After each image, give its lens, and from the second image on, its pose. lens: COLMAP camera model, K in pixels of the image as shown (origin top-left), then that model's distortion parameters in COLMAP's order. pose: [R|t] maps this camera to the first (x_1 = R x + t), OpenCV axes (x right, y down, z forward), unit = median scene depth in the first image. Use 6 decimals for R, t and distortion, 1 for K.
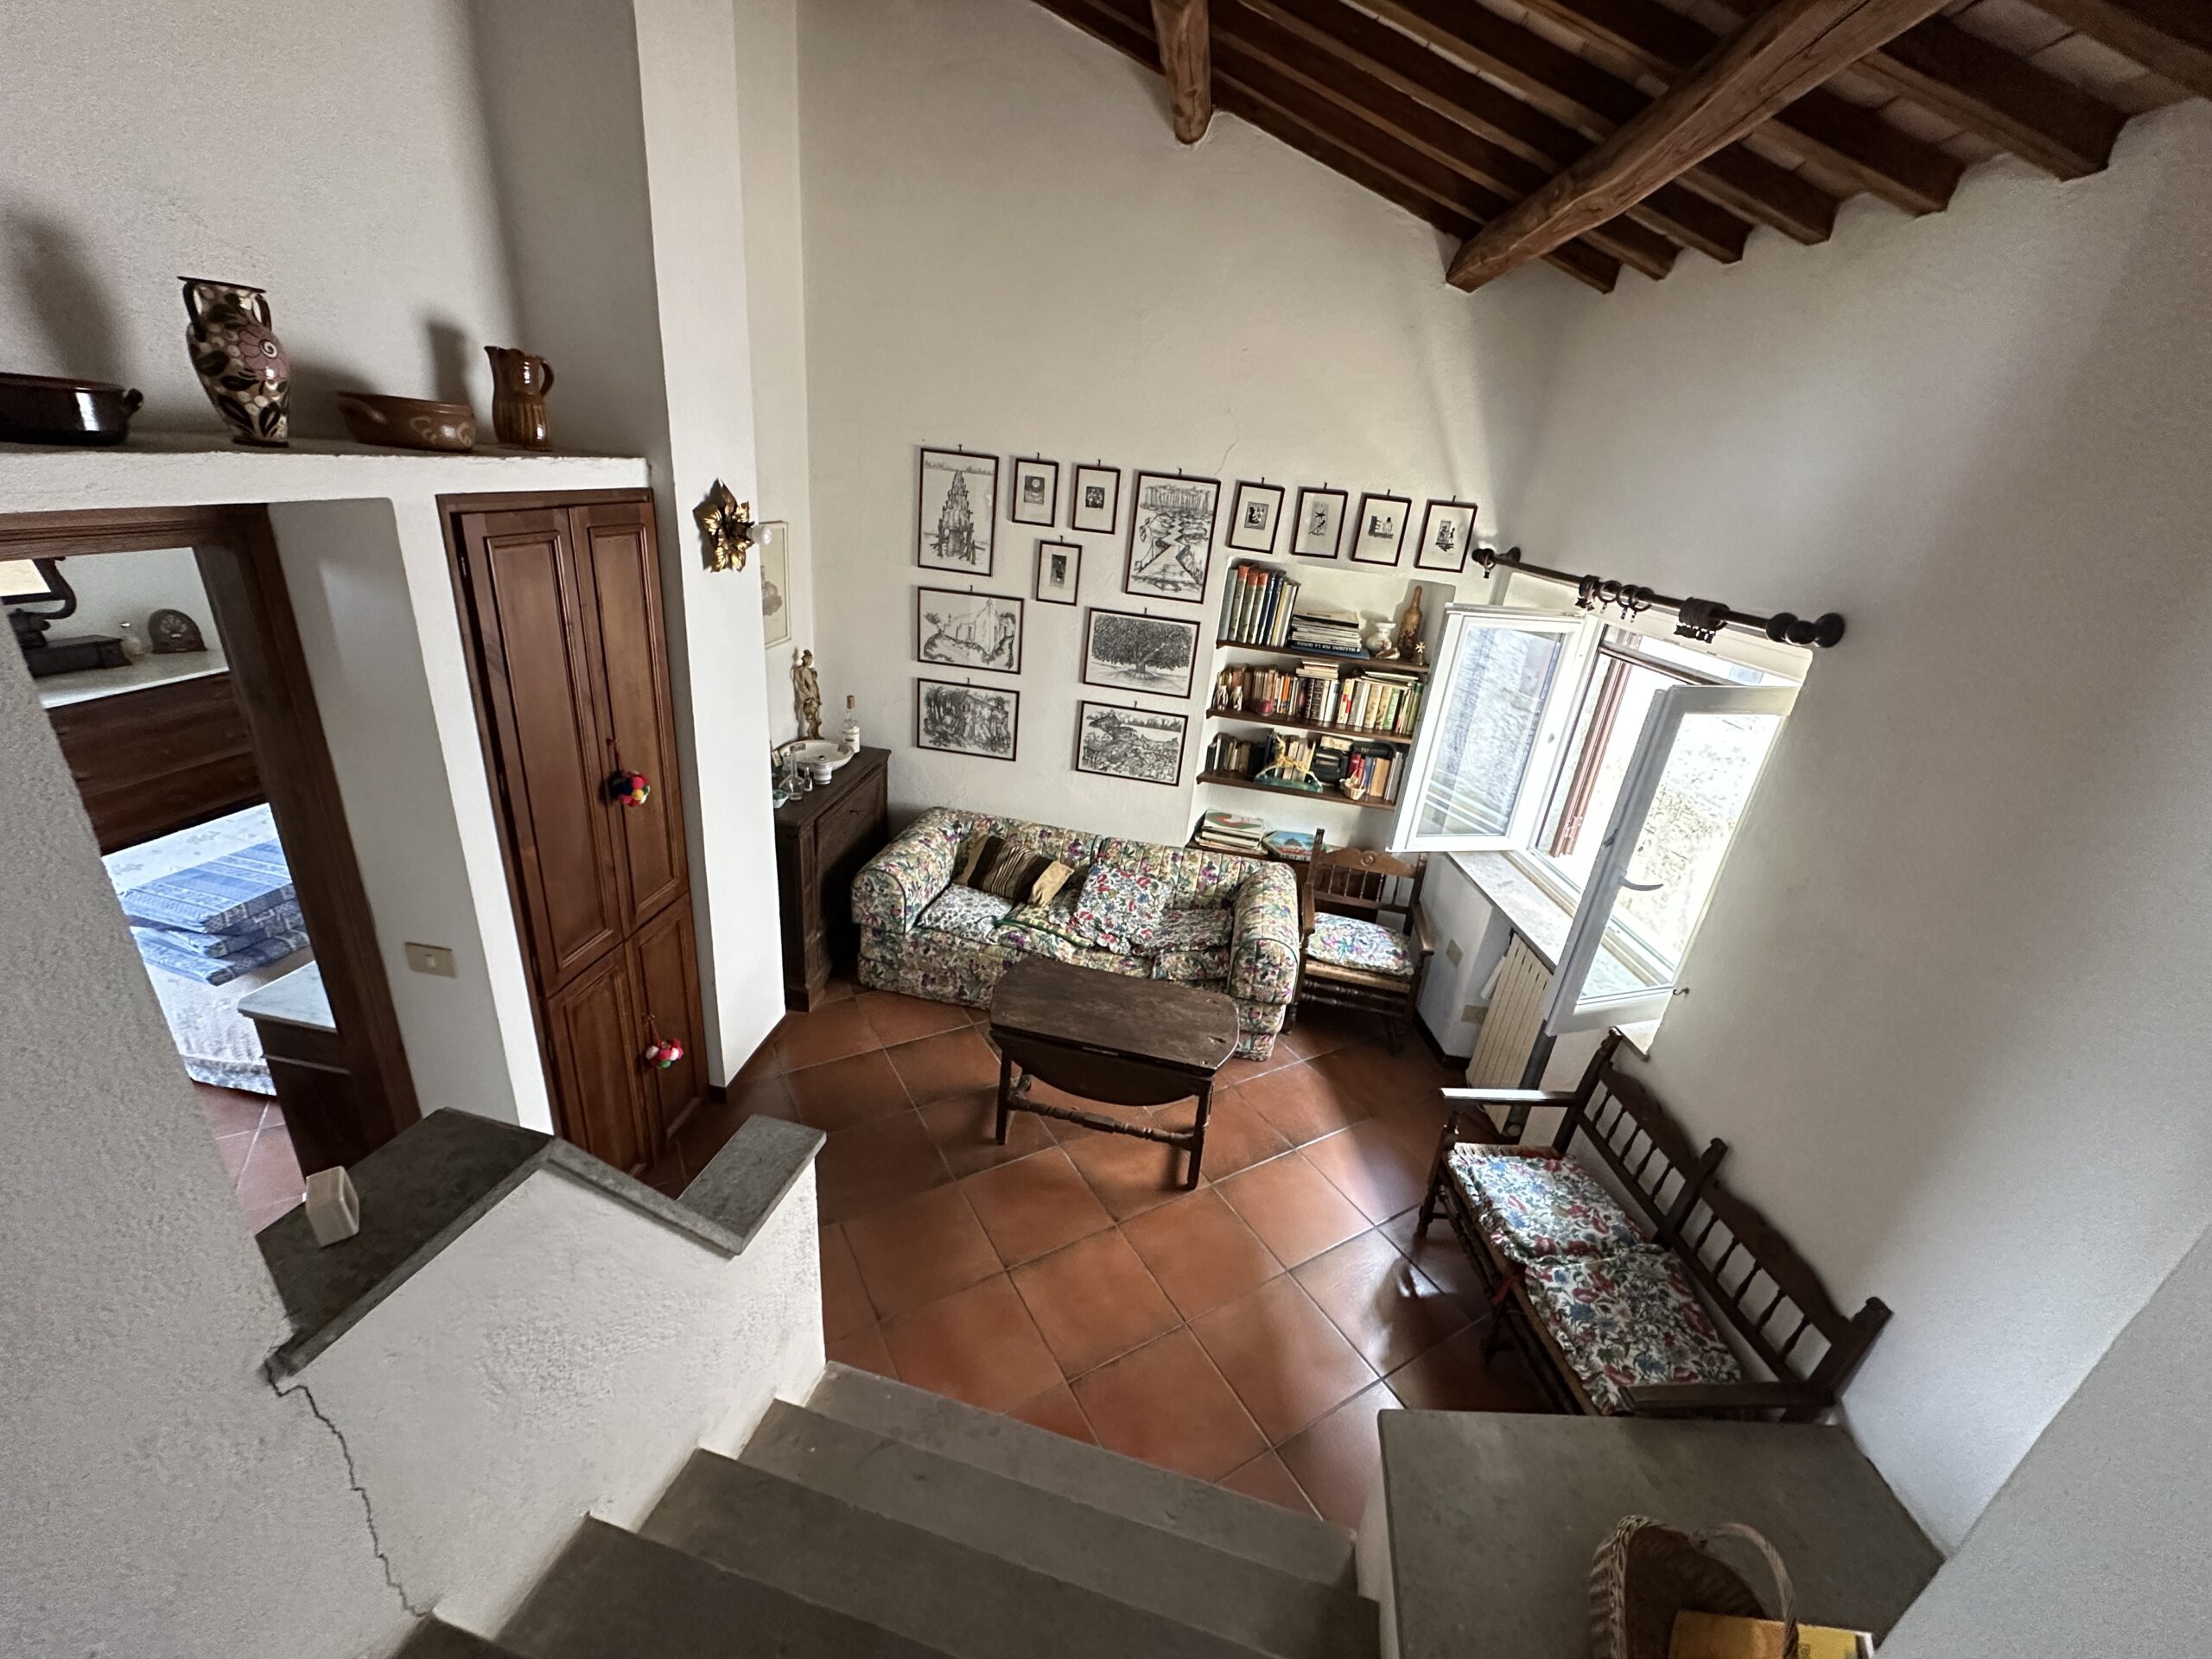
lens RADIAL K [[884.2, 0, 1106.0], [0, 884.2, 829.5], [0, 0, 1]] dist [-0.002498, -0.000141]
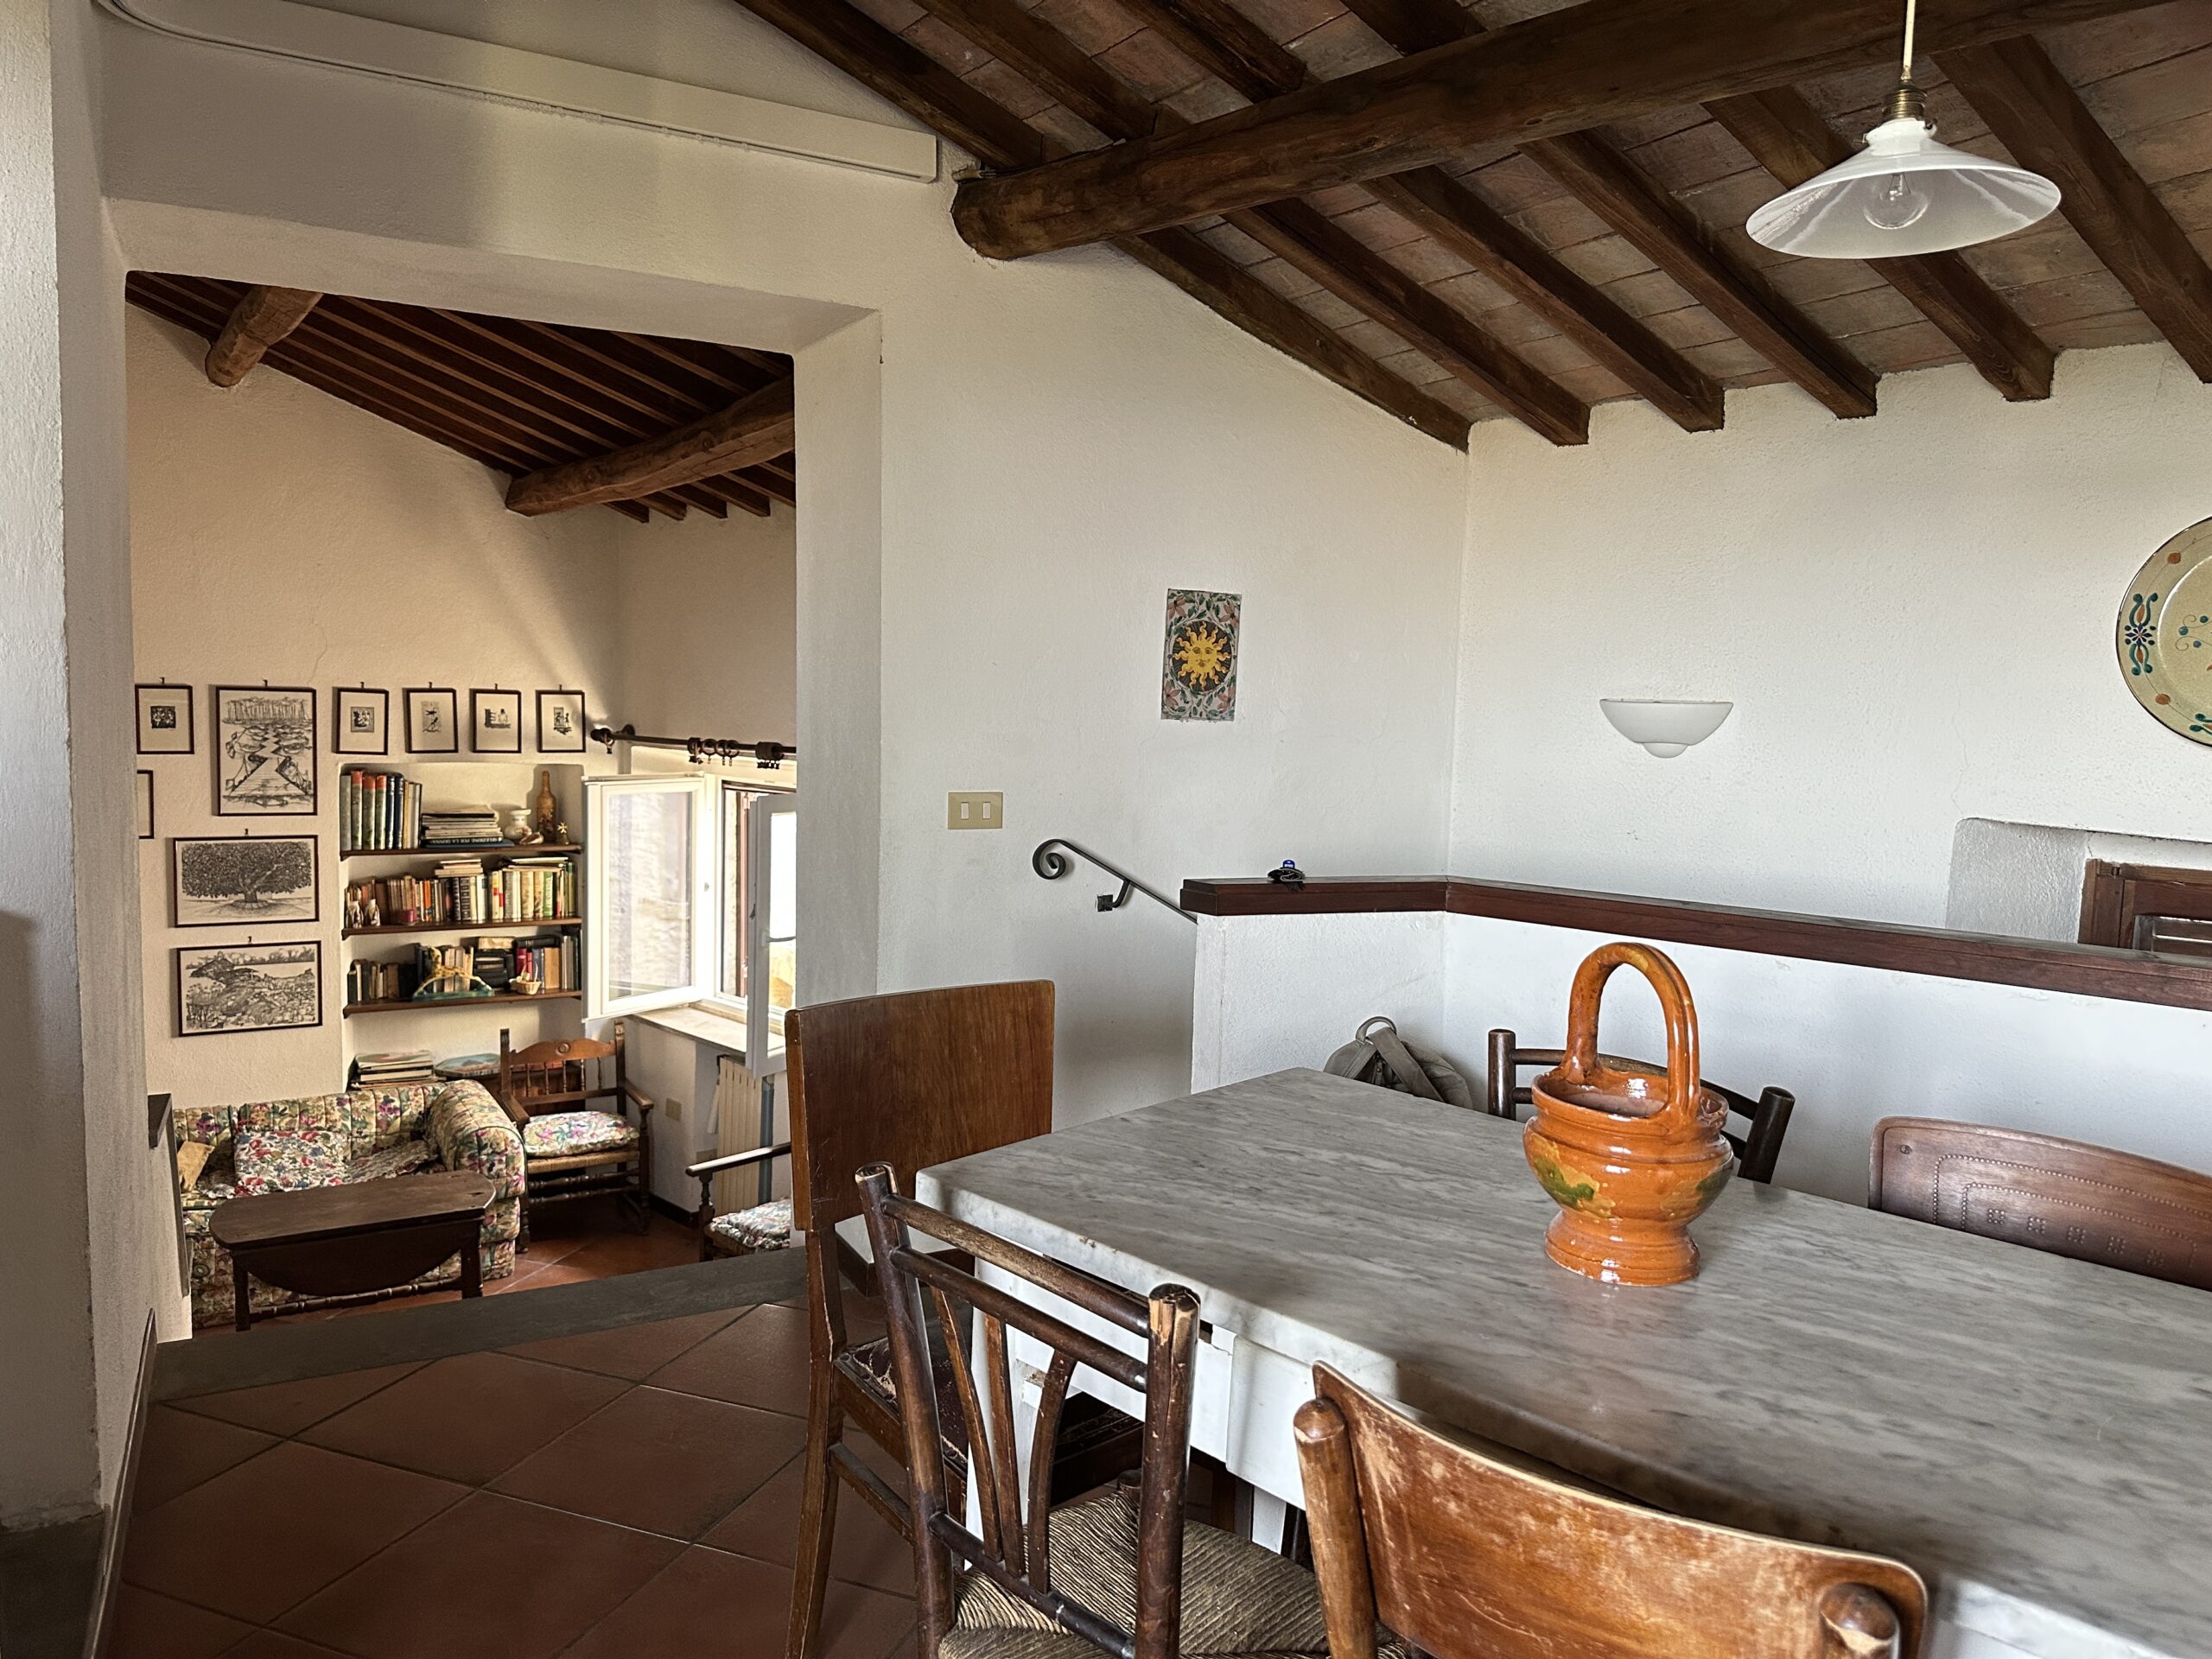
lens RADIAL K [[1569.9, 0, 1051.6], [0, 1569.9, 838.5], [0, 0, 1]] dist [0.153789, -0.237327]
pose [[0.768051, -0.140707, 0.624739, -0.340104], [0.297013, 0.942559, -0.152858, 0.241668], [-0.567345, 0.302959, 0.765725, -0.680157]]
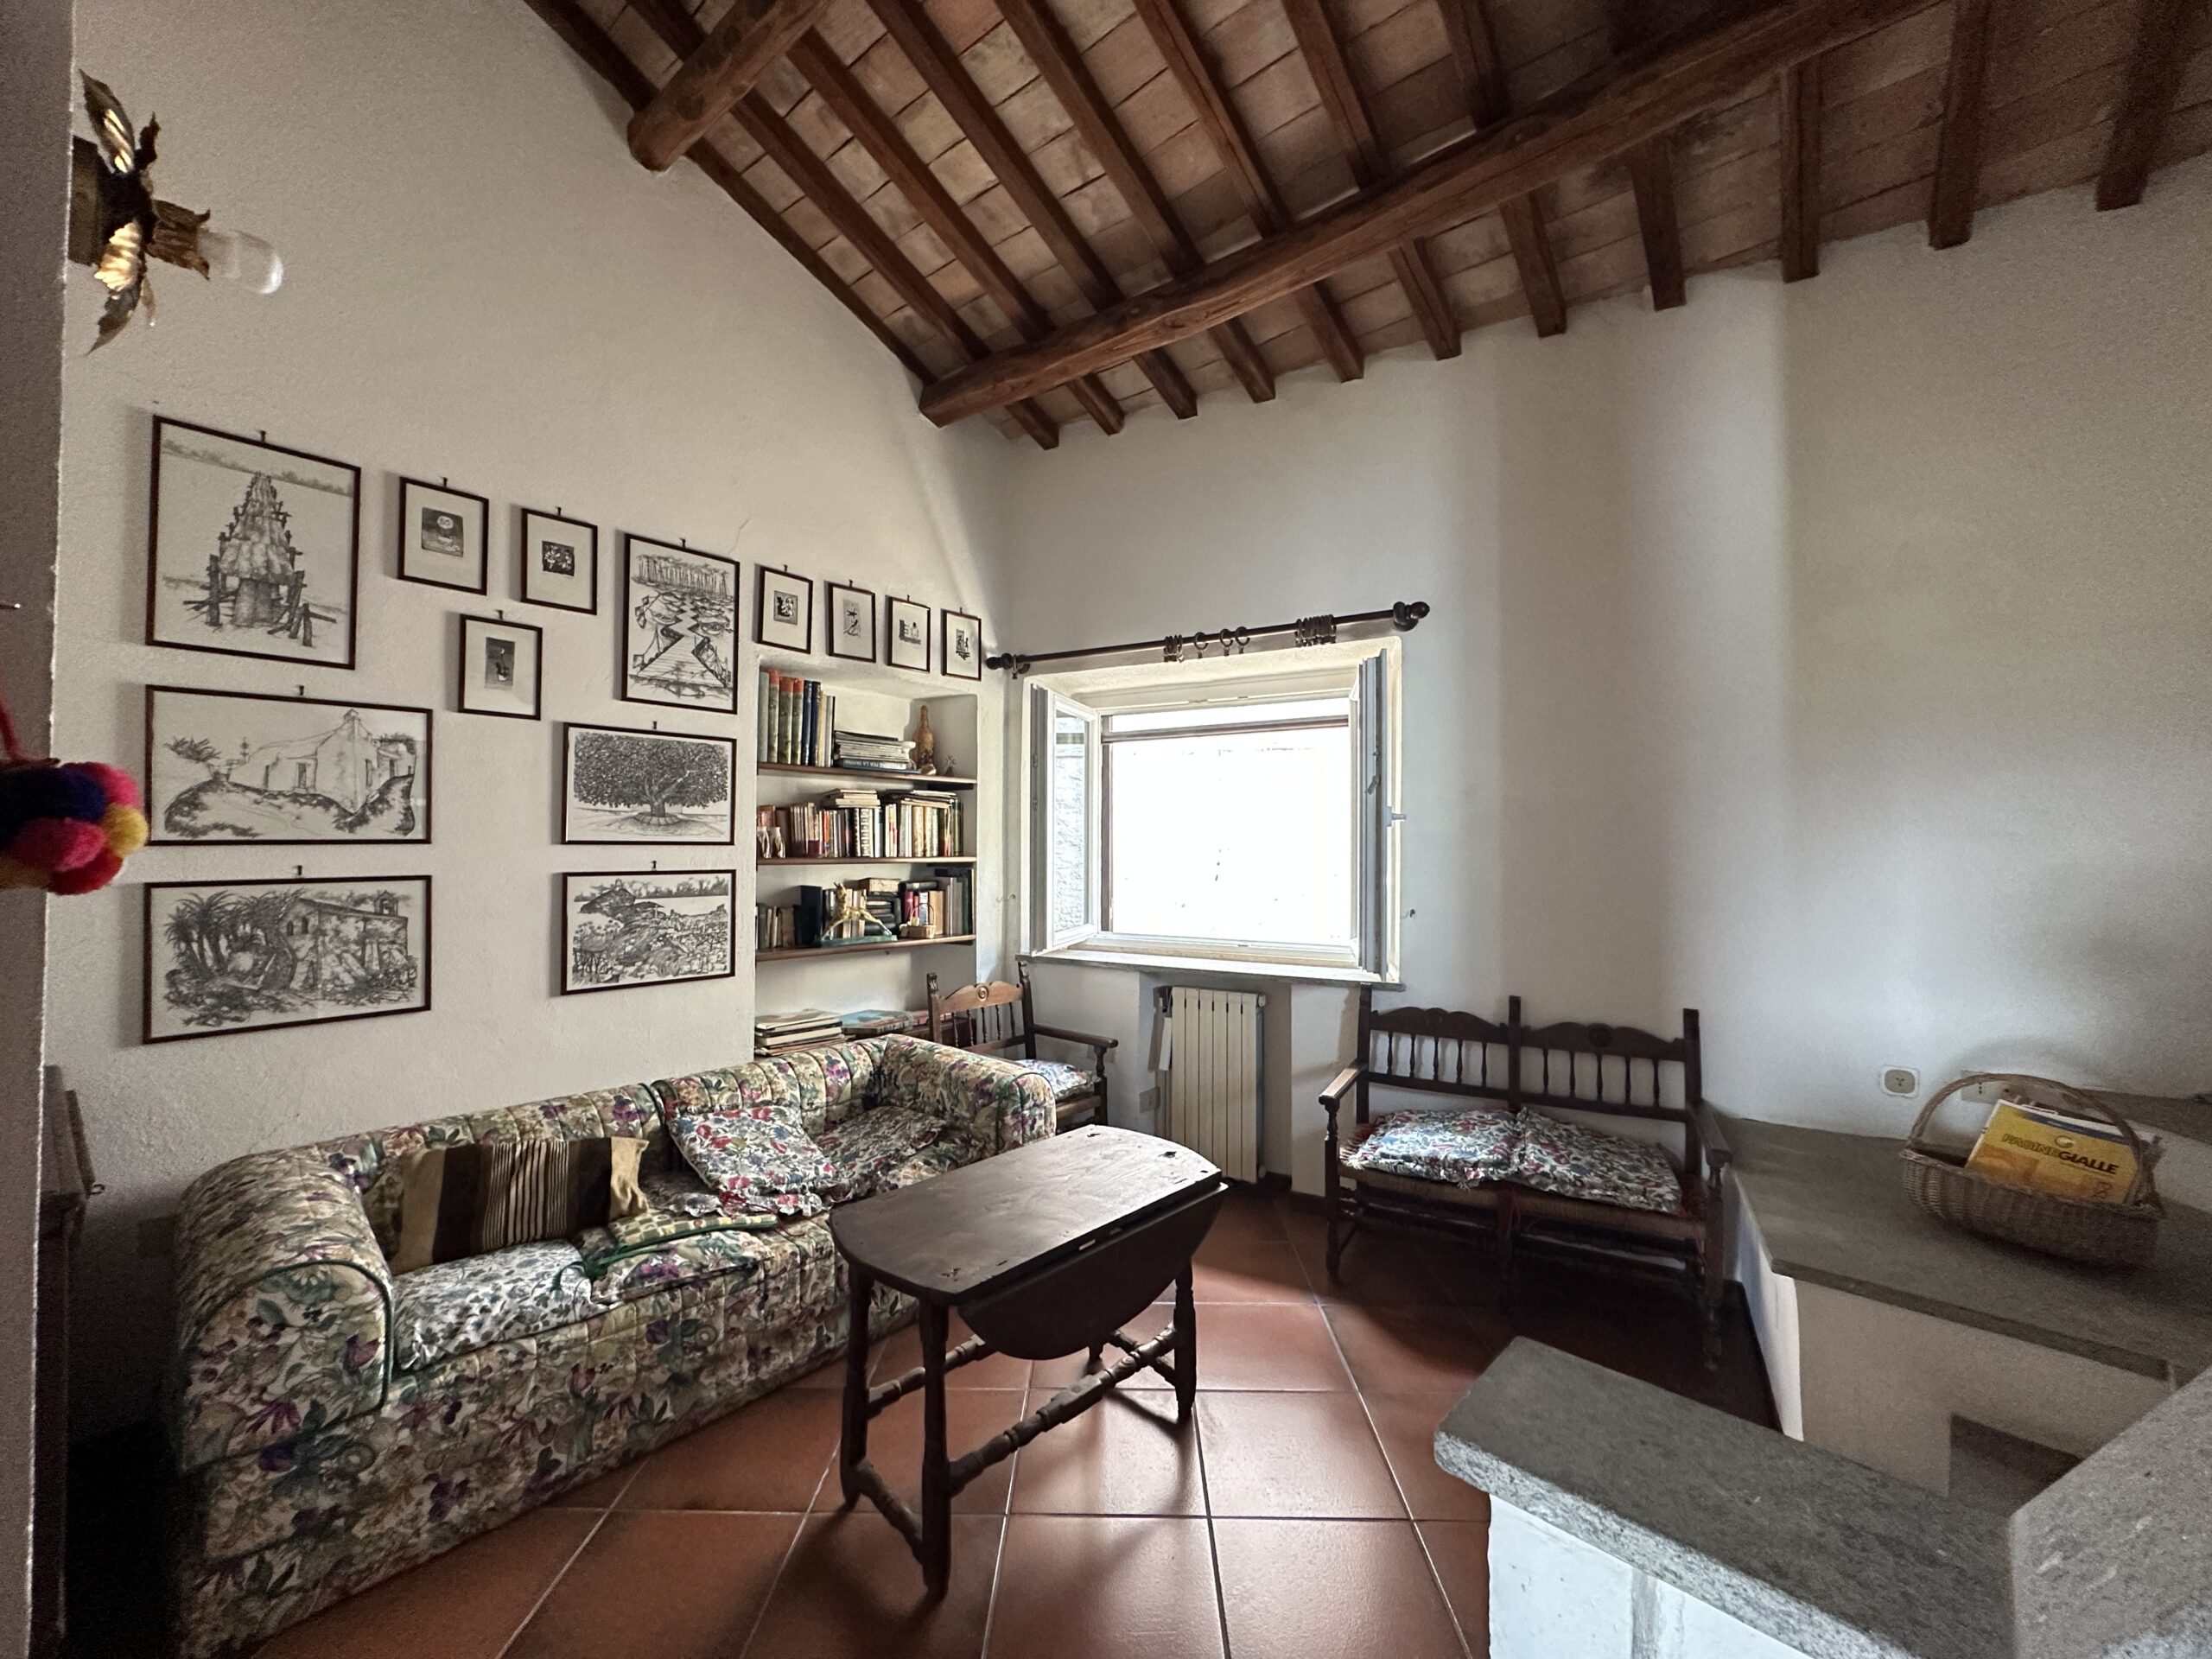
lens RADIAL K [[878.5, 0, 1106.0], [0, 878.5, 829.5], [0, 0, 1]] dist [-0.001679, 0.000071]
pose [[0.518929, -0.083736, 0.850706, -0.360912], [0.376328, 0.915939, -0.139403, 0.054165], [-0.767522, 0.392484, 0.506820, 0.413977]]
